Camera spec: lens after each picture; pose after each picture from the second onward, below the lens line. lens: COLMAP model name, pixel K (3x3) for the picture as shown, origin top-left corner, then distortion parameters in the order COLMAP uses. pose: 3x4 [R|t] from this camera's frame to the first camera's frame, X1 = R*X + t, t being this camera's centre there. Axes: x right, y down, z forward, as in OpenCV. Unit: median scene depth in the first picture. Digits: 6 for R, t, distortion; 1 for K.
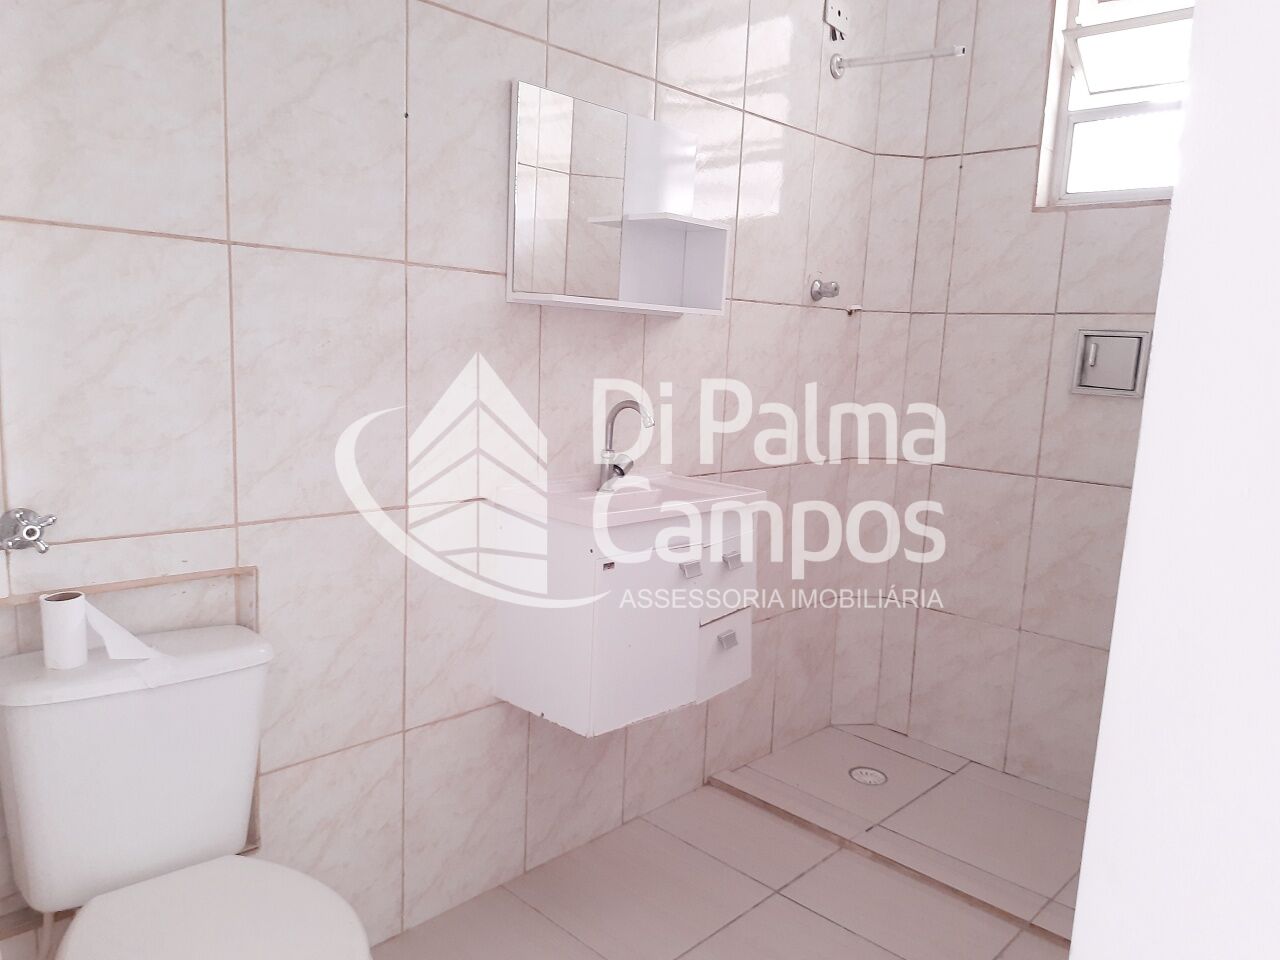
lens RADIAL K [[926.1, 0, 647.4], [0, 926.1, 495.7], [0, 0, 1]] dist [0.106146, -0.142188]
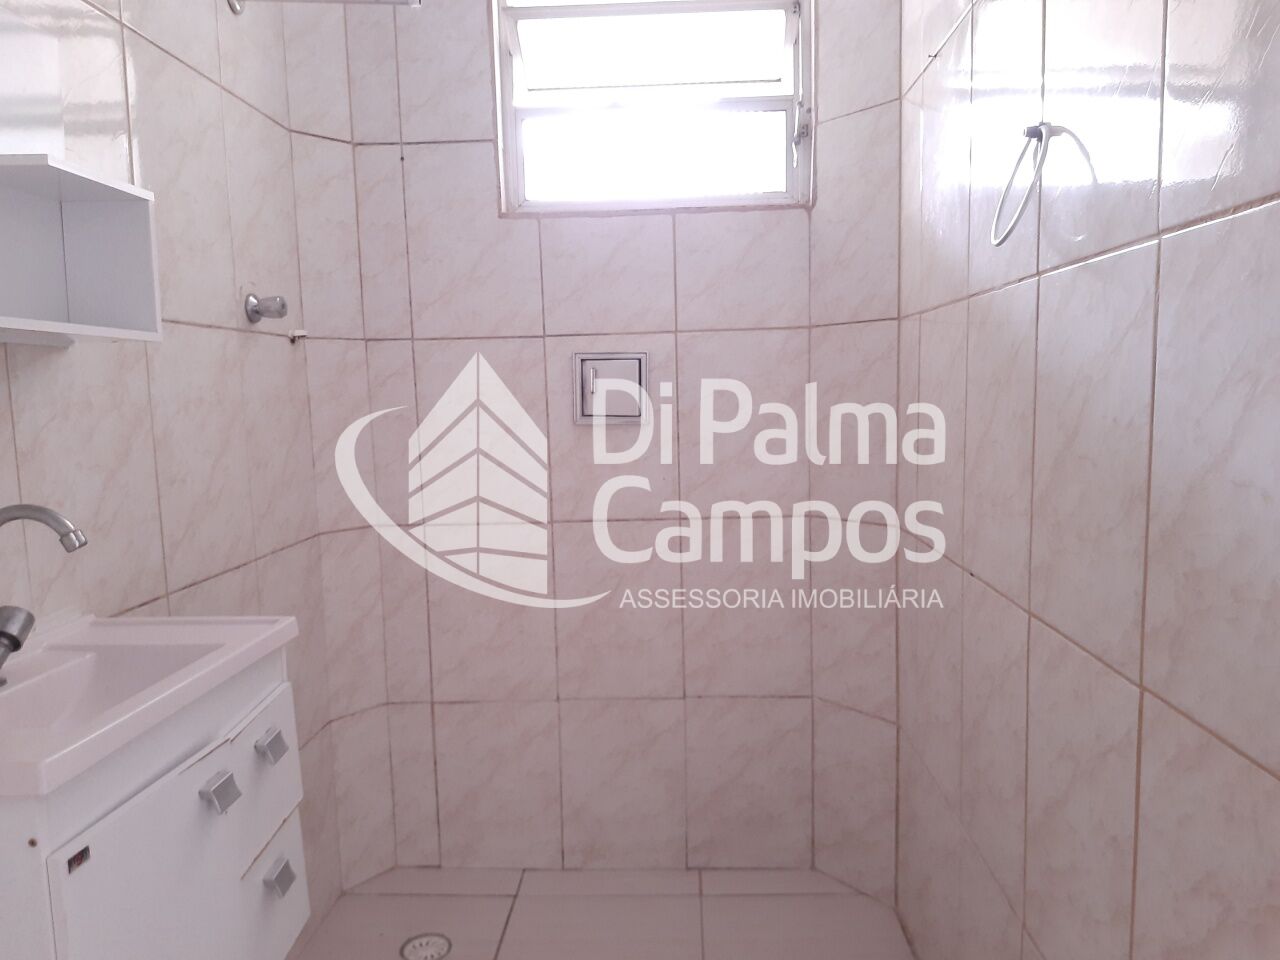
lens RADIAL K [[926.1, 0, 647.4], [0, 926.1, 495.7], [0, 0, 1]] dist [0.106146, -0.142188]
pose [[0.750278, -0.136300, 0.646920, -0.073054], [0.162575, 0.986507, 0.019298, -0.046843], [-0.640822, 0.090694, 0.762313, 0.285328]]
